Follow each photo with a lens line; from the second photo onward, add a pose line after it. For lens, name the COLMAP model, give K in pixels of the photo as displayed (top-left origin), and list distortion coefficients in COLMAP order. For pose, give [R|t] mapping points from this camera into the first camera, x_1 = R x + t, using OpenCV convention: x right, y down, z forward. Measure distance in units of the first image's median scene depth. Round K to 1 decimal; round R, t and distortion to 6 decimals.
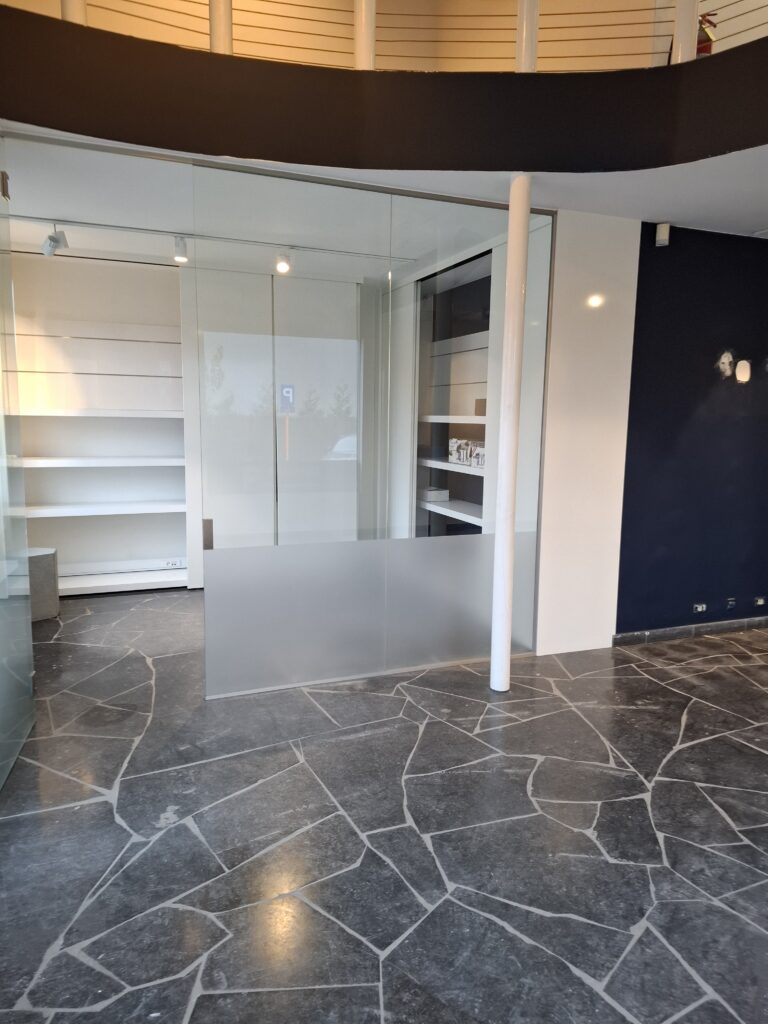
lens RADIAL K [[683.3, 0, 399.0], [0, 683.3, 513.8], [0, 0, 1]] dist [0.094847, -0.104139]
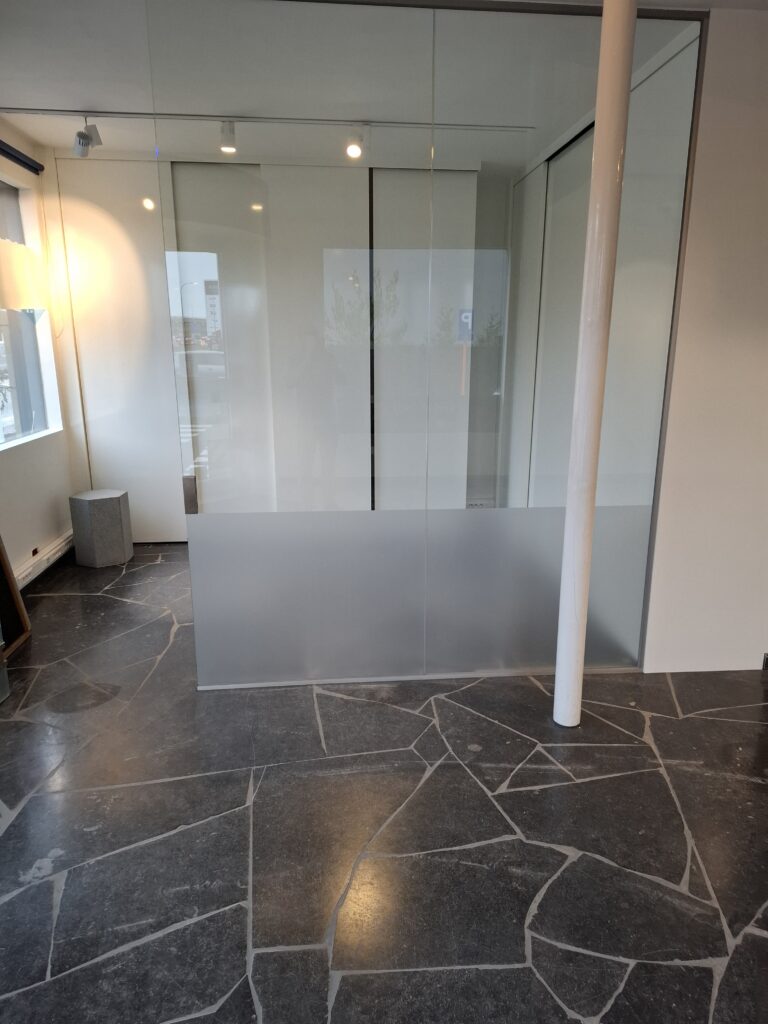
lens RADIAL K [[710.6, 0, 407.1], [0, 710.6, 505.5], [0, 0, 1]] dist [0.083800, -0.070620]
pose [[0.963353, 0.050856, -0.263372, 0.182881], [-0.029680, 0.996043, 0.083770, -0.032295], [0.266590, -0.072883, 0.961050, 0.259758]]
